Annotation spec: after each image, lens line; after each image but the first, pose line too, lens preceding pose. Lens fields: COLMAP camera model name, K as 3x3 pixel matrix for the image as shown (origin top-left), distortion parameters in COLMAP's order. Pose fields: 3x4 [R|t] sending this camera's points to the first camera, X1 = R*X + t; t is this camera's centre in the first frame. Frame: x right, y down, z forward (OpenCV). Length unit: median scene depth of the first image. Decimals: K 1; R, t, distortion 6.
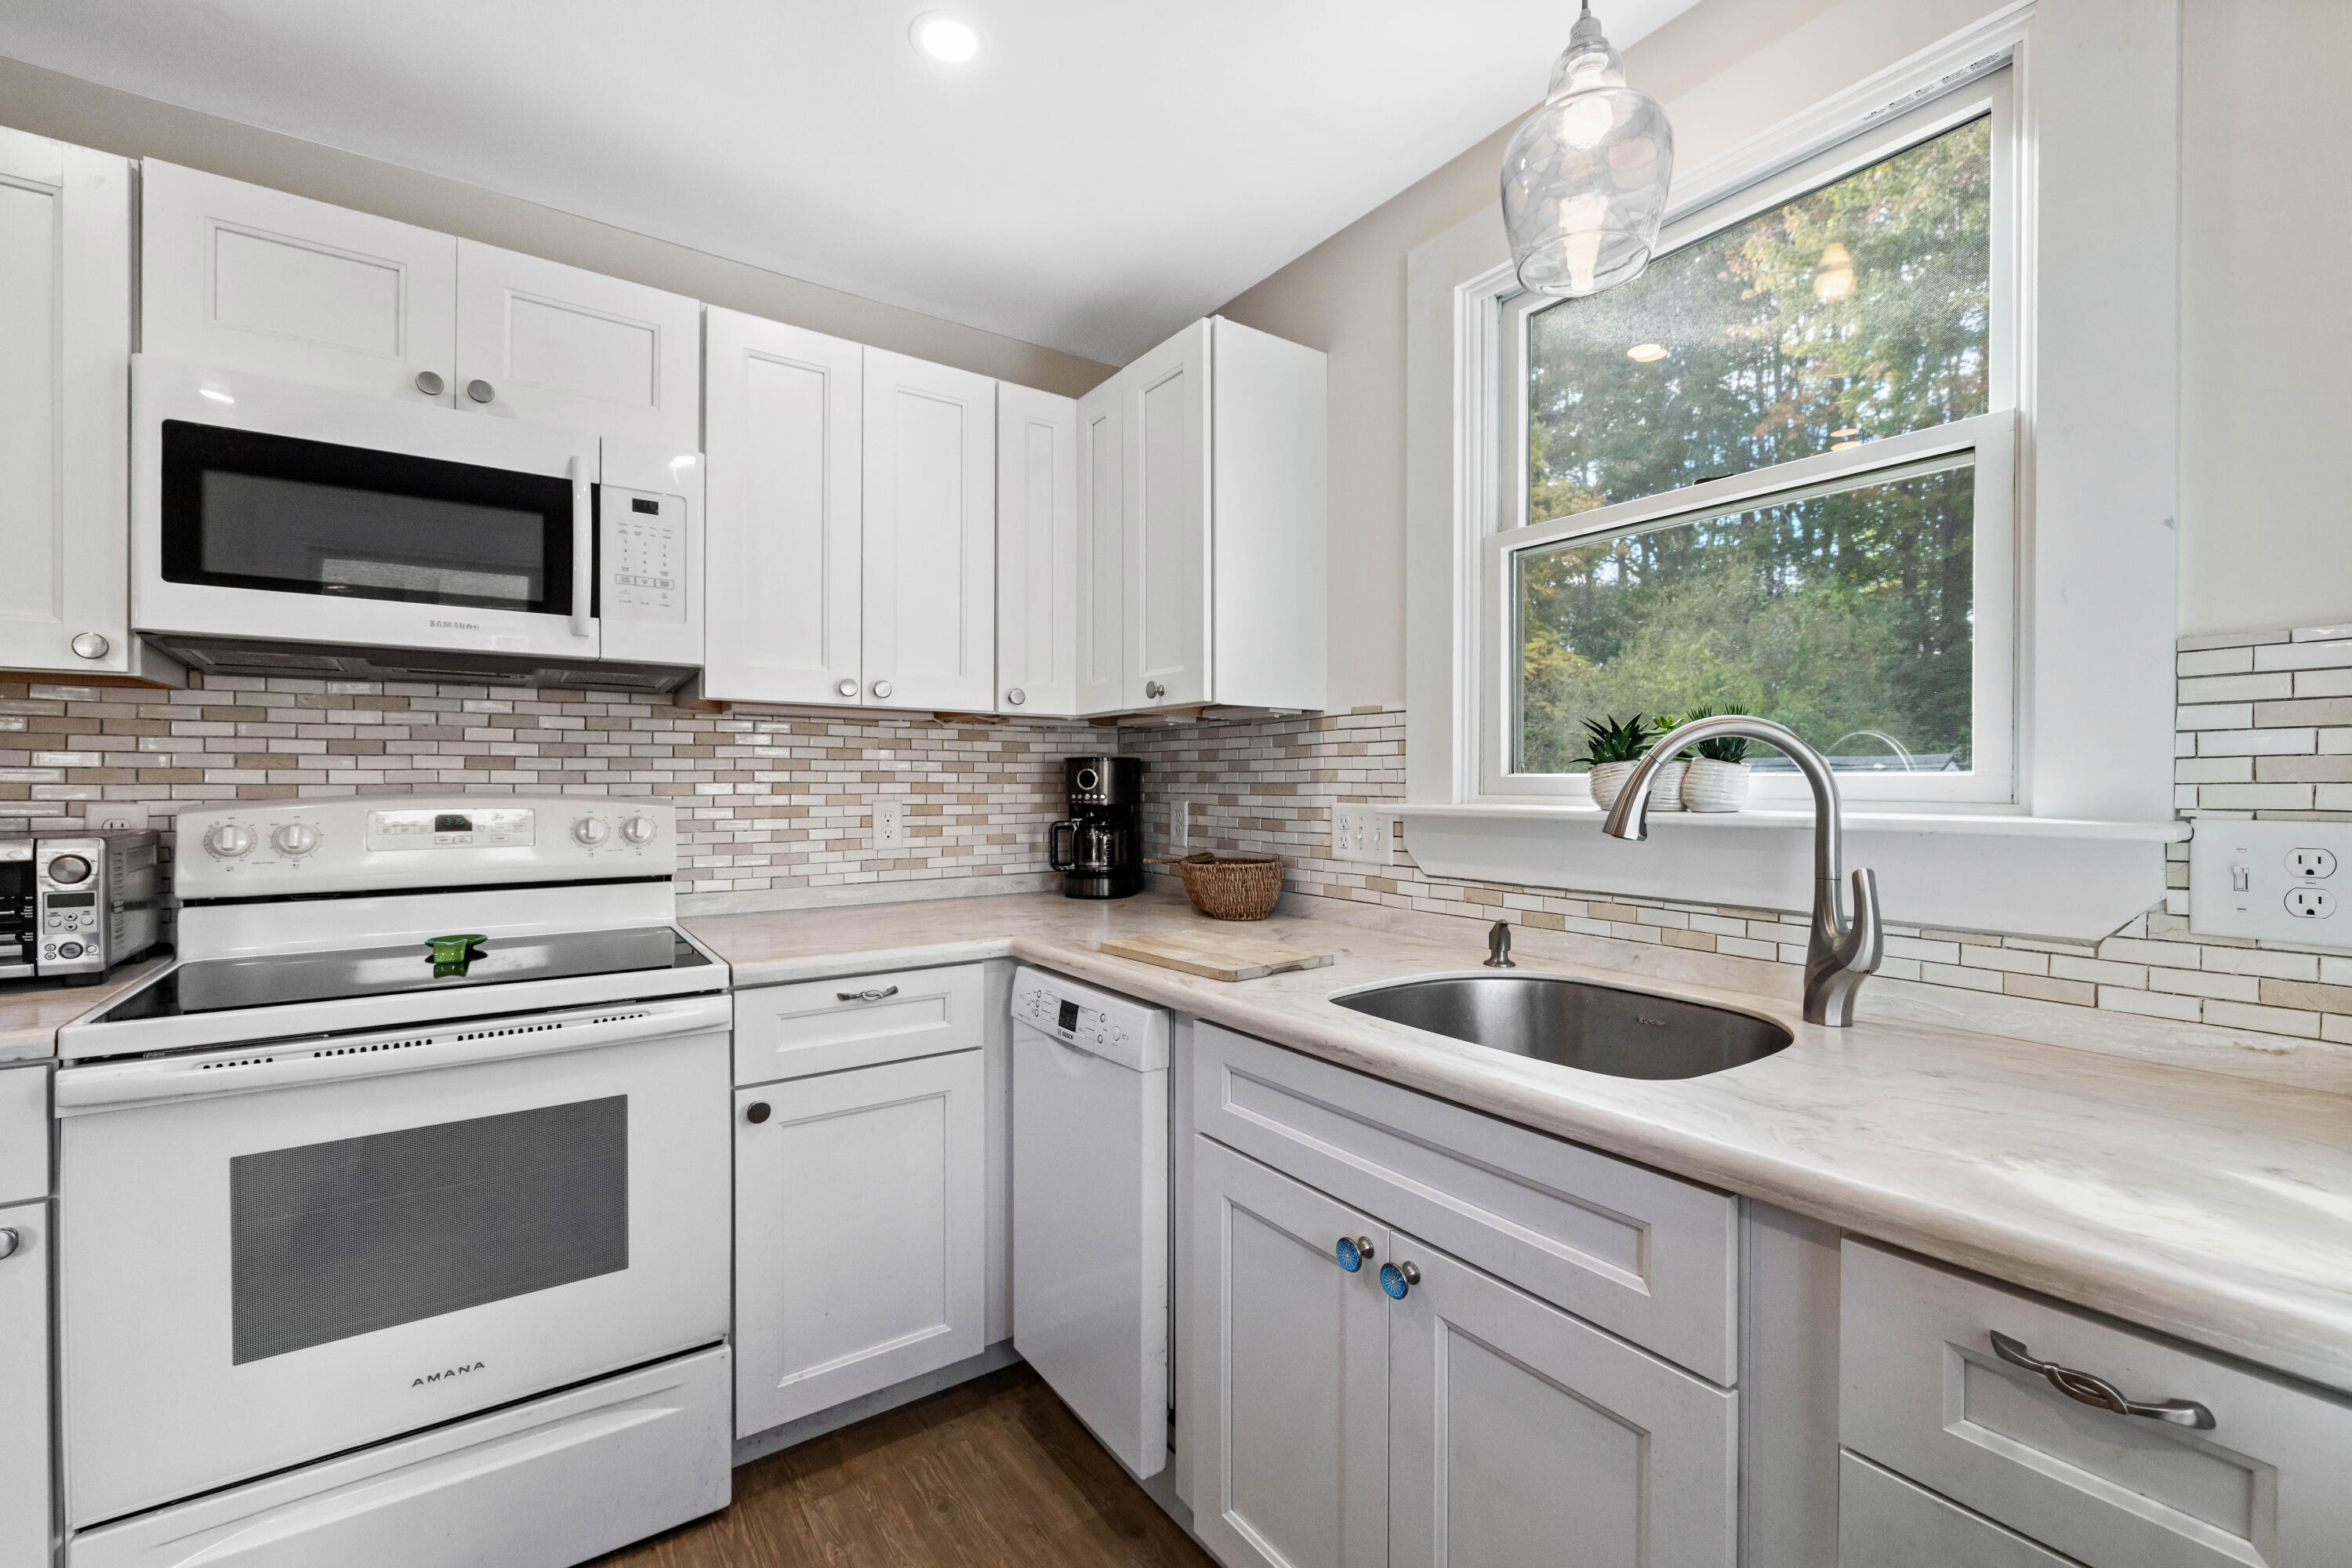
lens RADIAL K [[995.1, 0, 1179.1], [0, 995.1, 780.1], [0, 0, 1]] dist [0.001360, 0.000212]
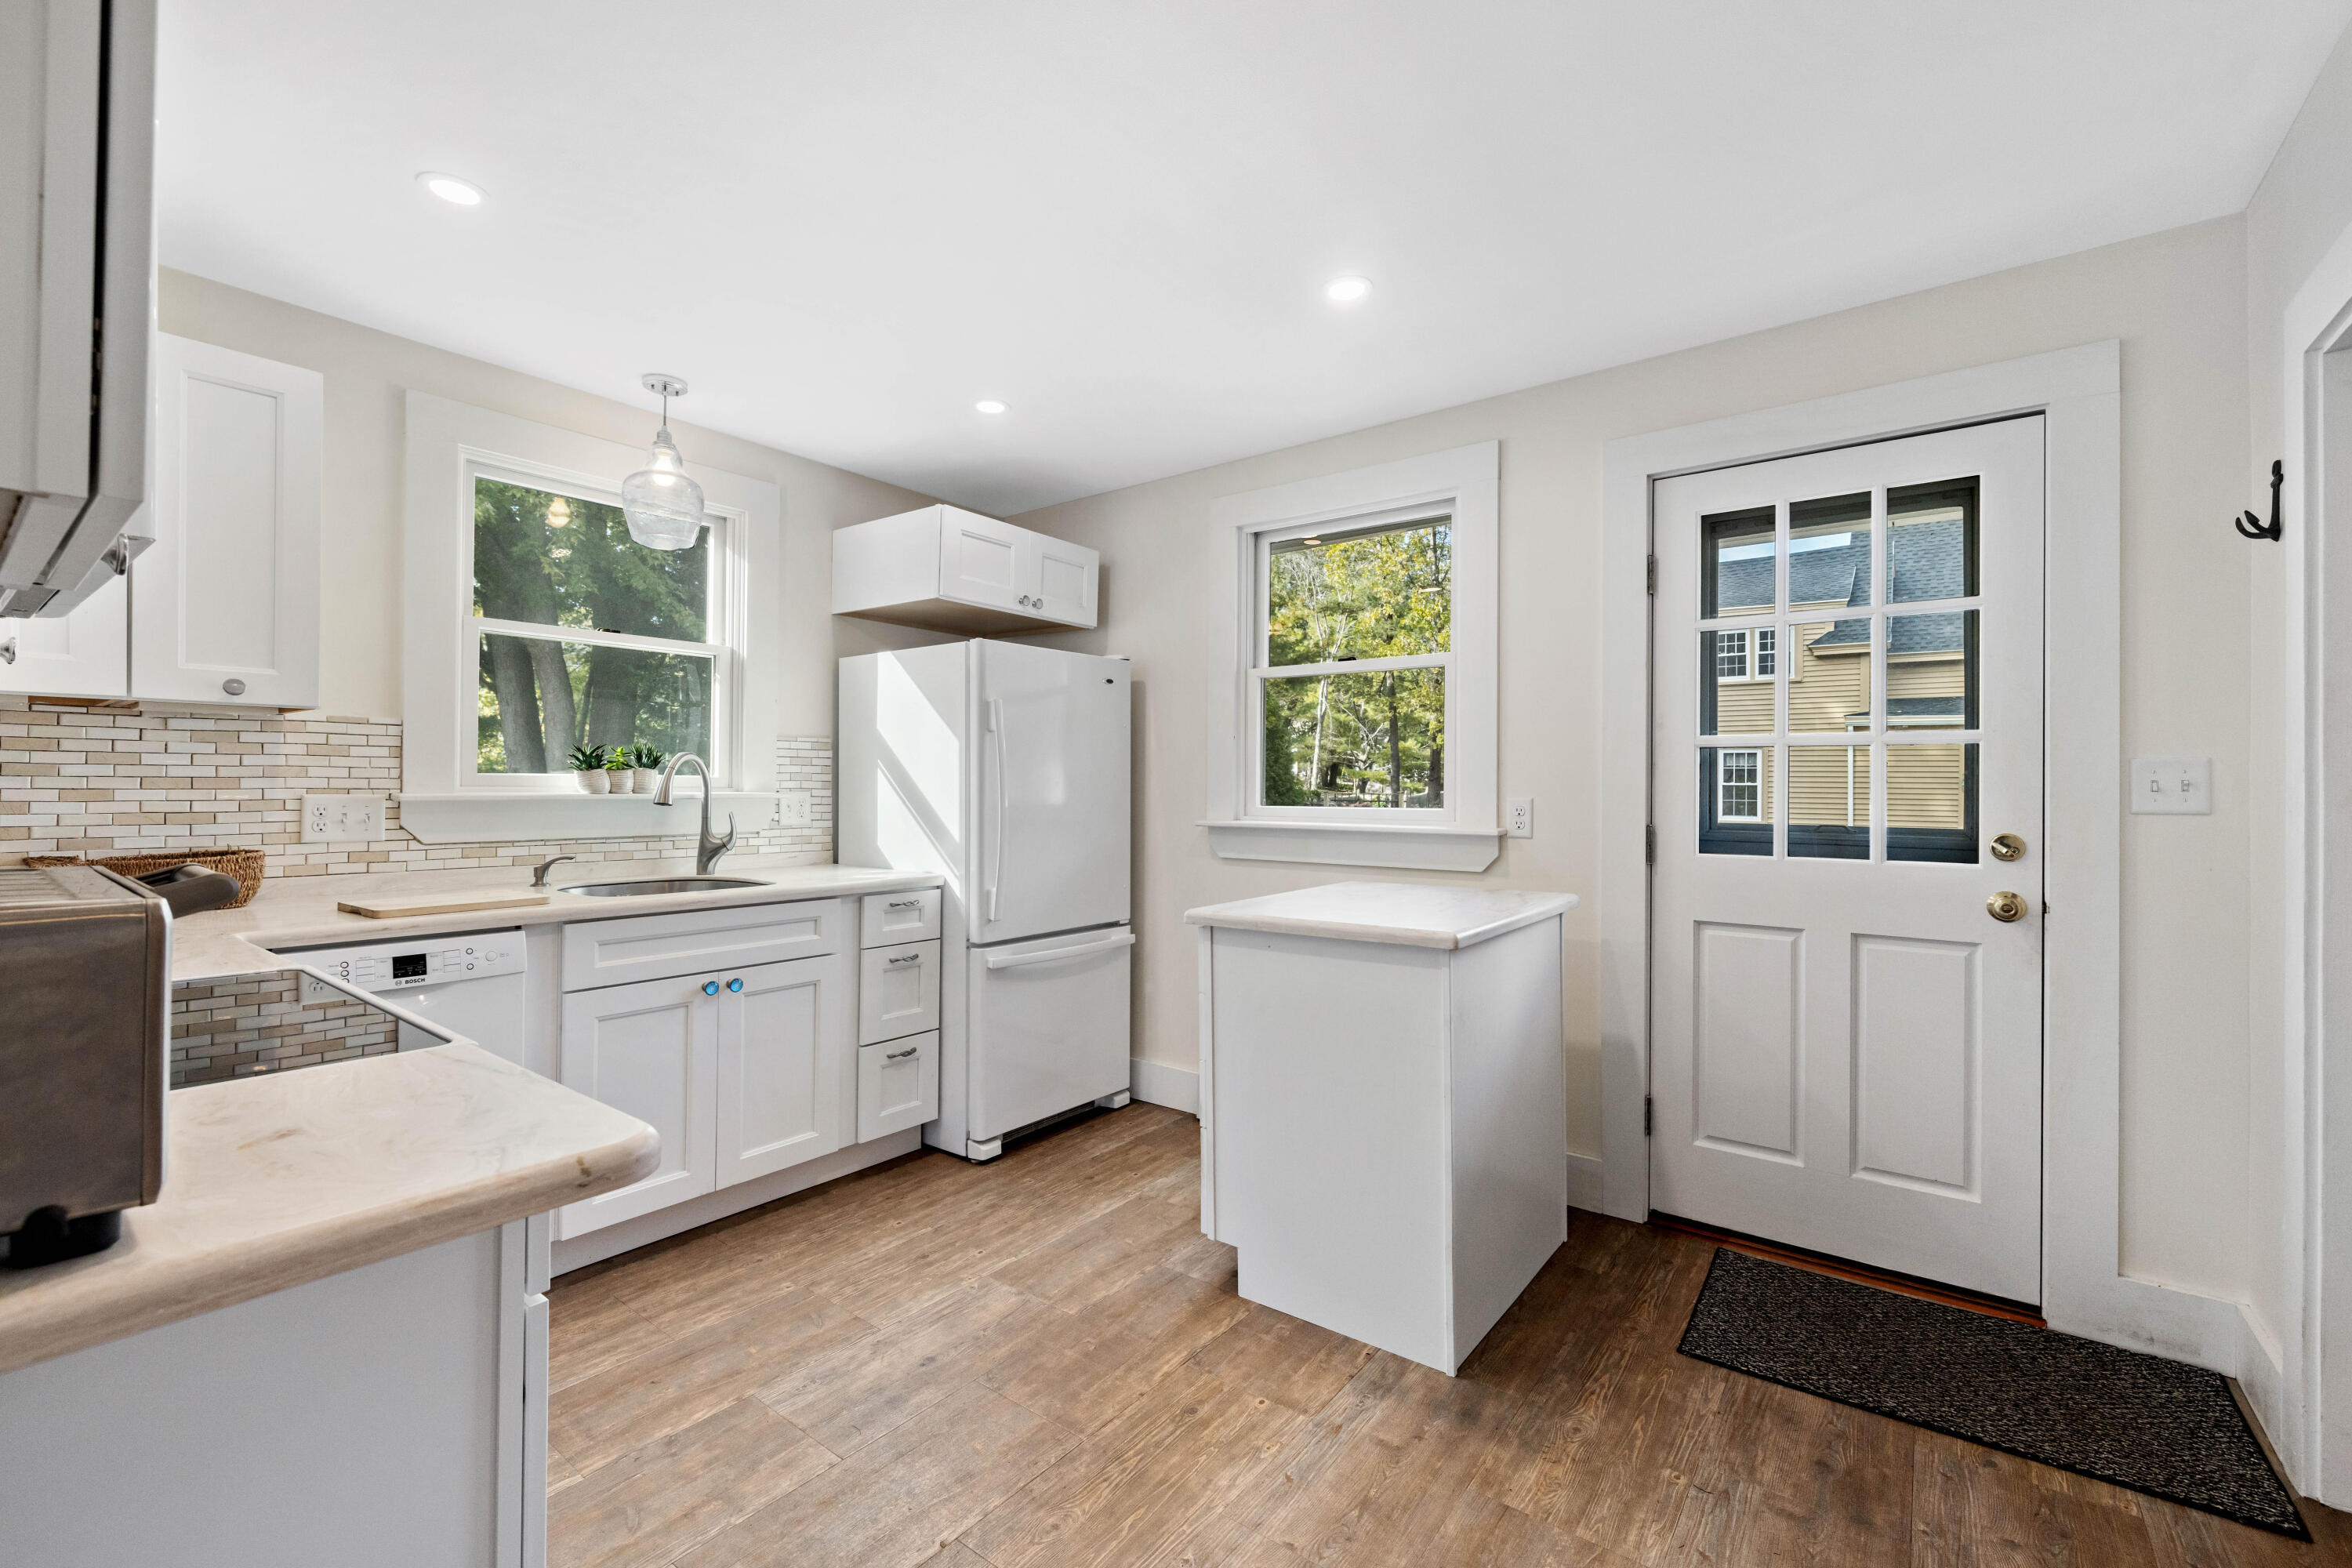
lens RADIAL K [[995.1, 0, 1171.7], [0, 995.1, 779.1], [0, 0, 1]] dist [0.001360, 0.000212]
pose [[-0.293468, -0.001011, 0.955968, -1.665865], [-0.011507, 0.999931, -0.002475, -0.005893], [-0.955900, -0.011727, -0.293459, 0.480267]]
